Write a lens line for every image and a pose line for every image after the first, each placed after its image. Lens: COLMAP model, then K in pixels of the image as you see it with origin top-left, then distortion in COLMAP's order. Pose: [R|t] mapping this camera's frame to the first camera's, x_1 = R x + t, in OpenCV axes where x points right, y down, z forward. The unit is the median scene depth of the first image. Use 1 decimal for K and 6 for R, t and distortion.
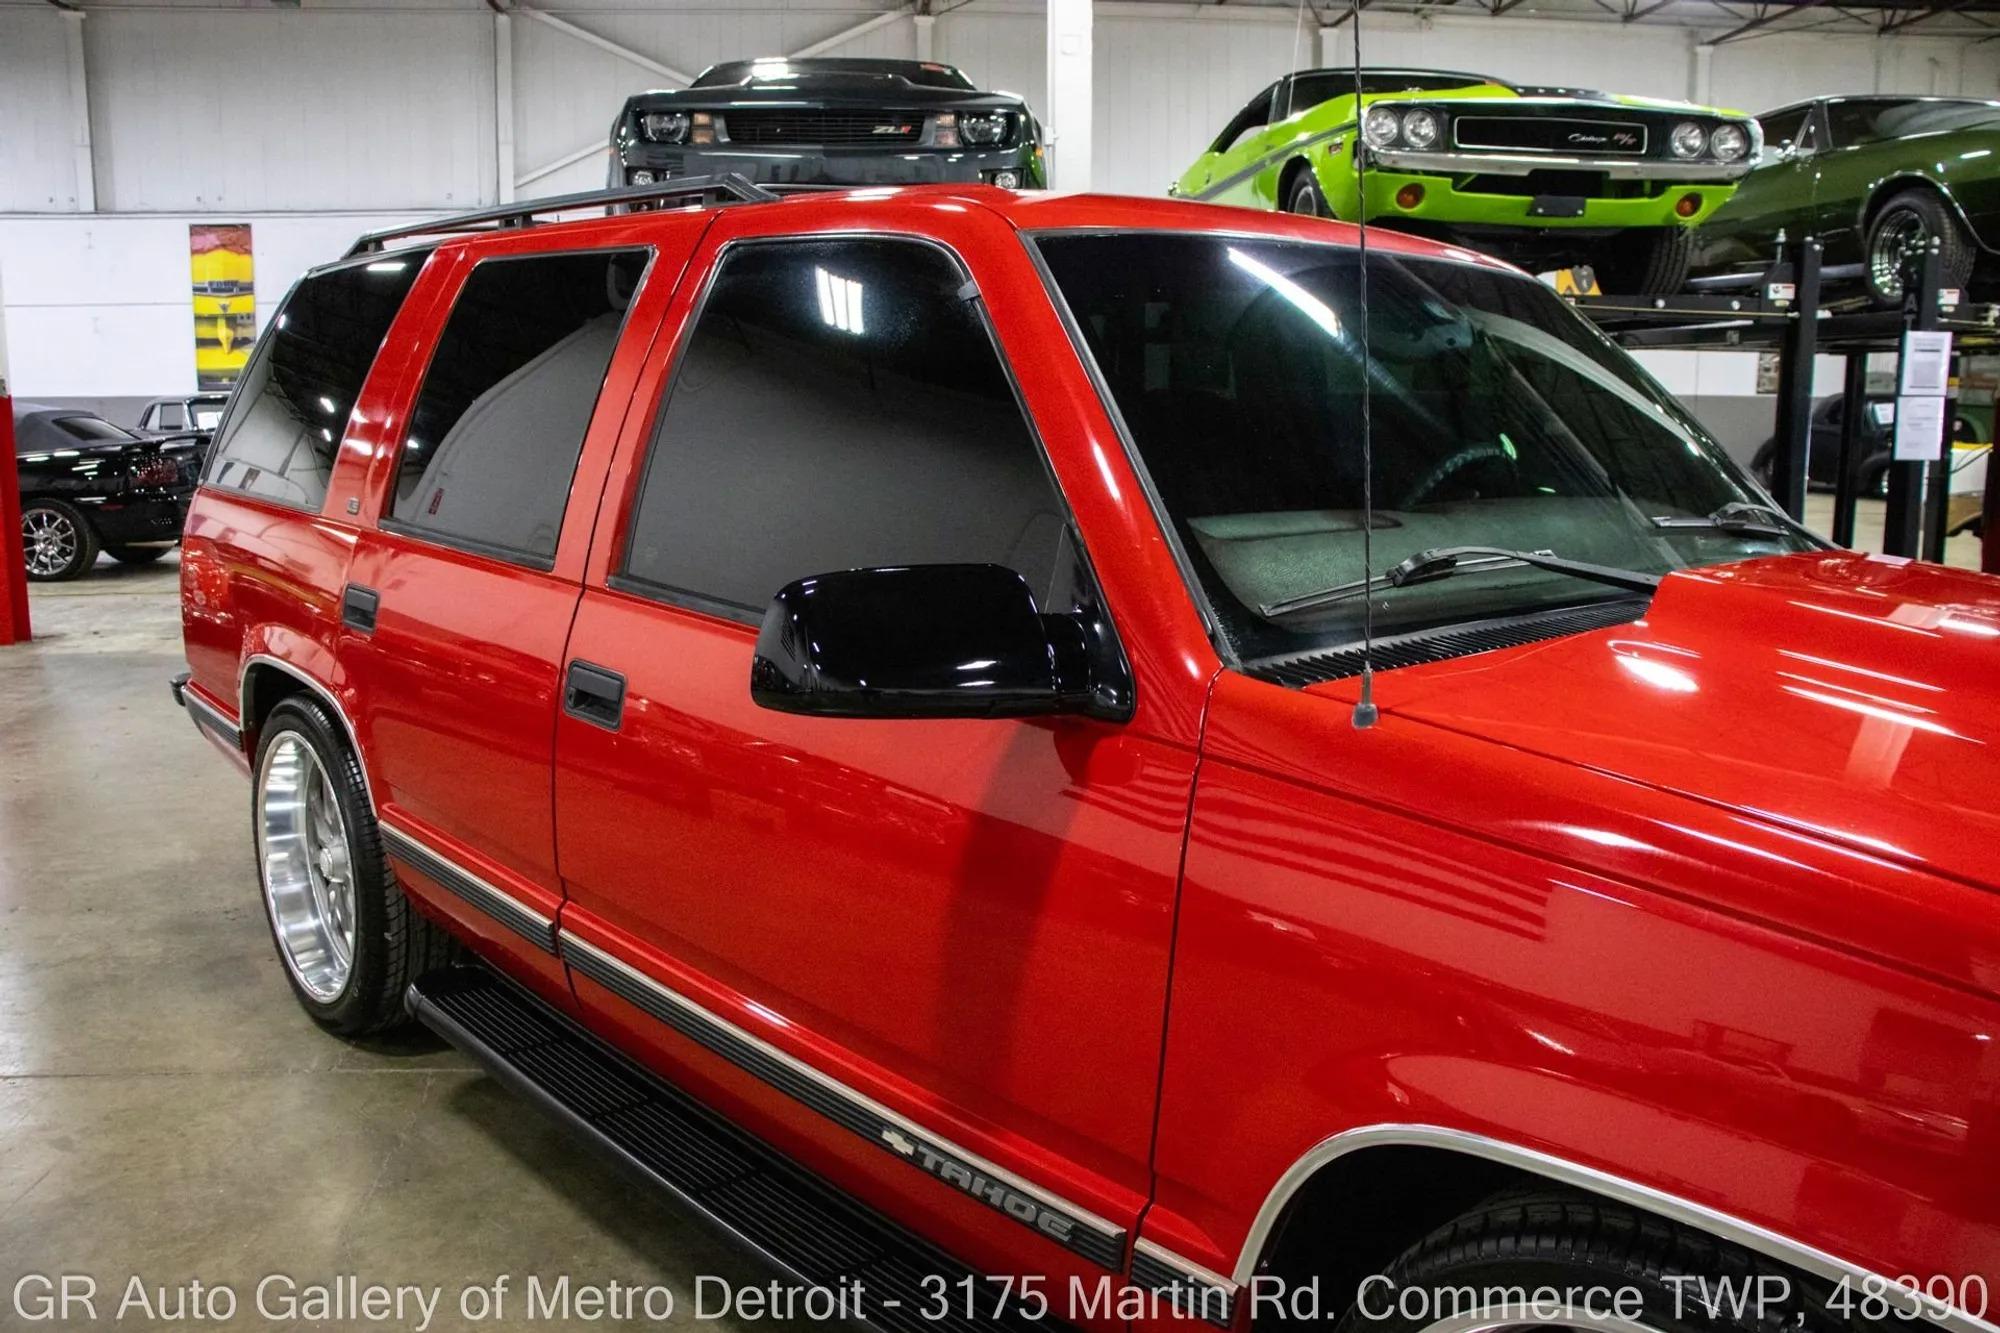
lens RADIAL K [[1621.2, 0, 986.5], [0, 1621.2, 669.4], [0, 0, 1]] dist [-0.133786, 0.107145]
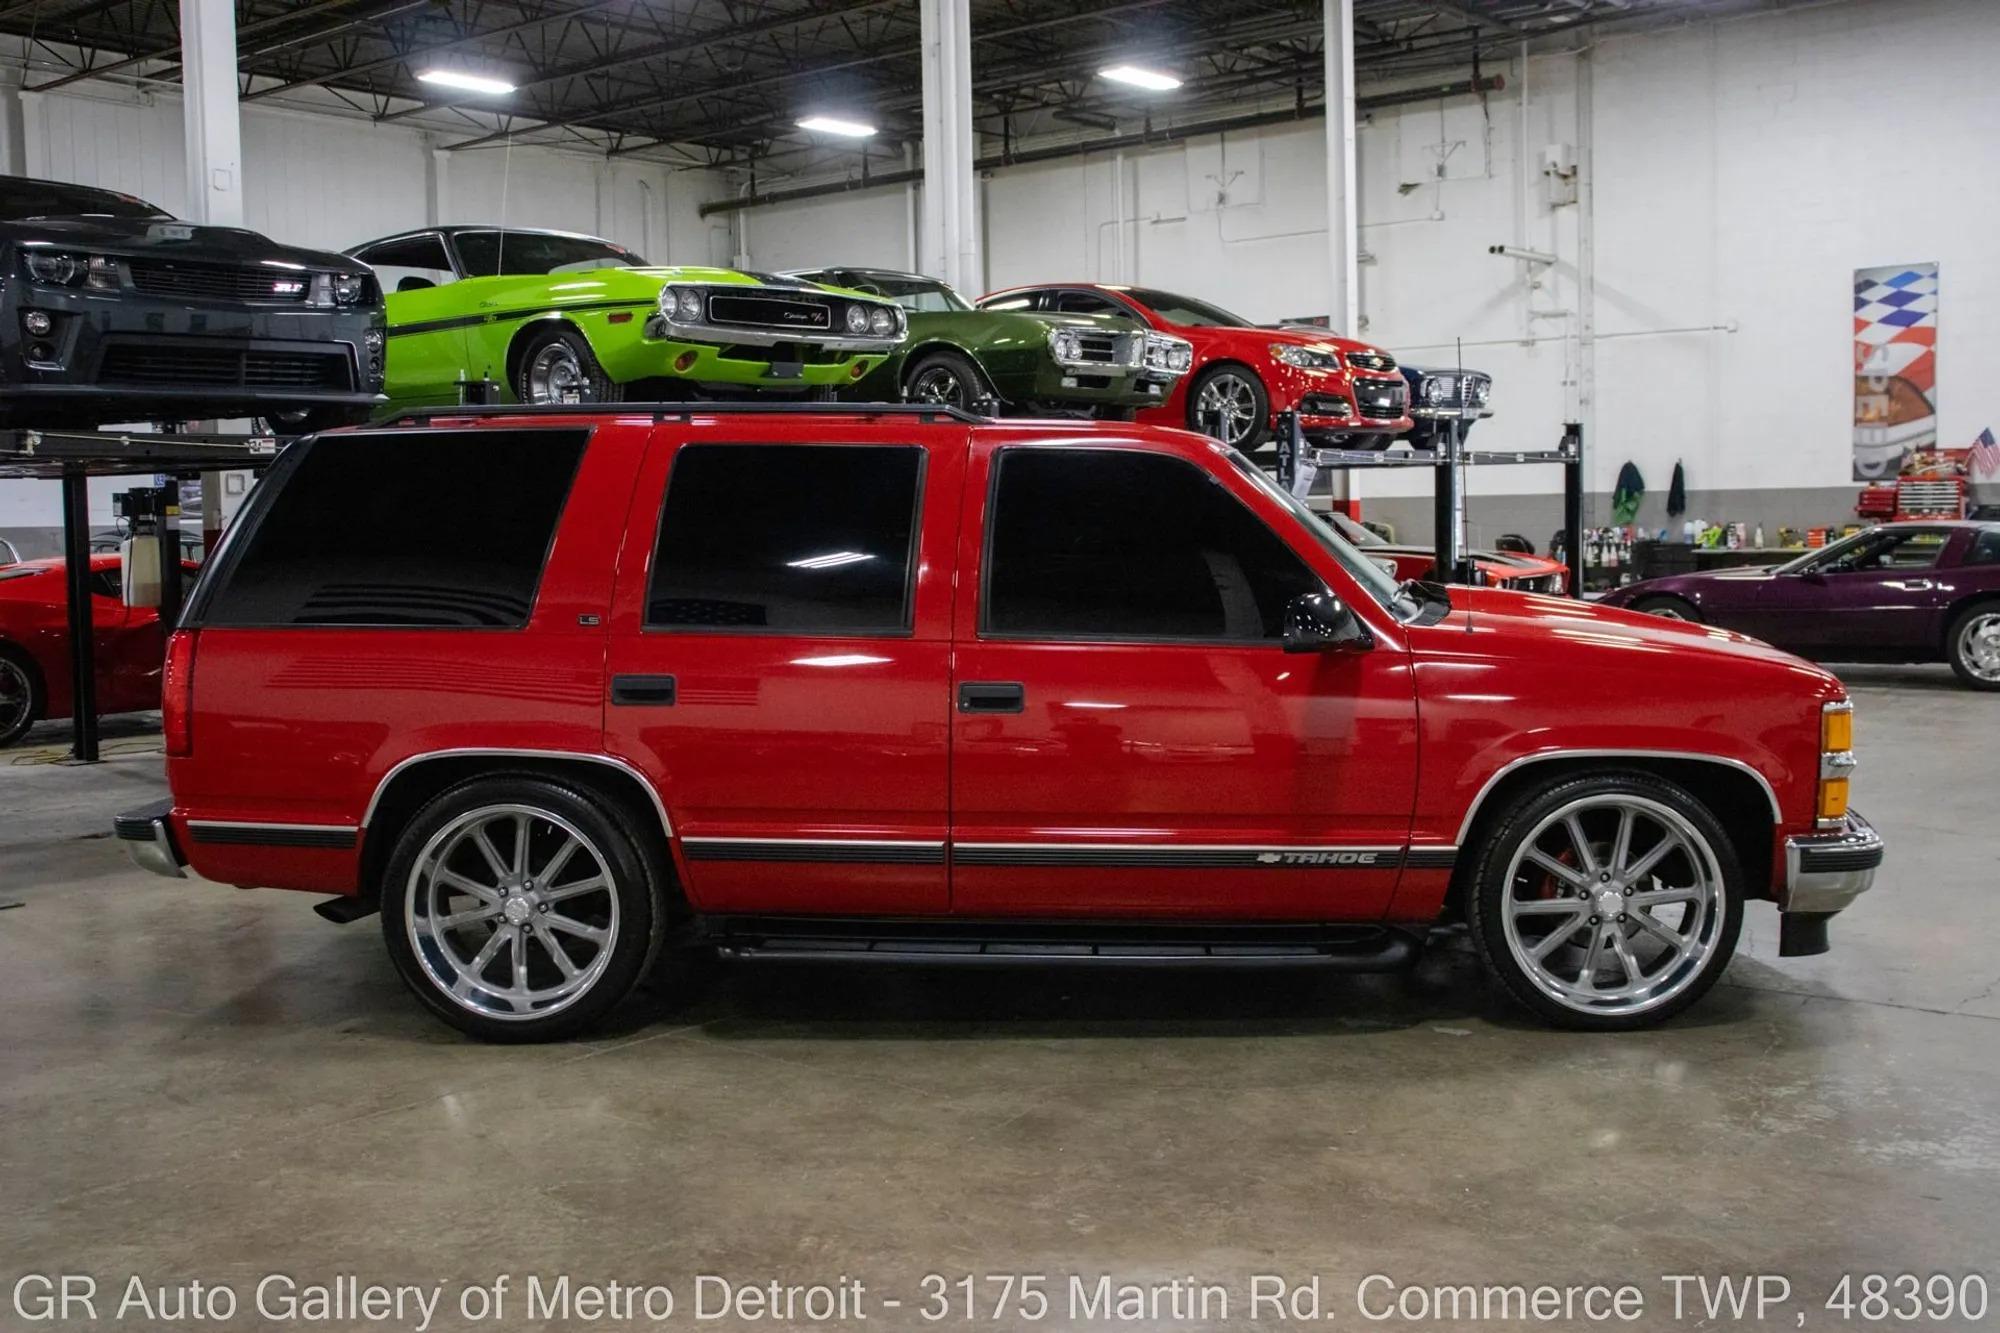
lens RADIAL K [[2042.0, 0, 996.0], [0, 2042.0, 658.2], [0, 0, 1]] dist [-0.028110, 0.000000]
pose [[0.703281, -0.072055, 0.707251, -0.683243], [0.143526, 0.988756, -0.041986, 0.025139], [-0.696273, 0.131036, 0.705715, -0.228626]]
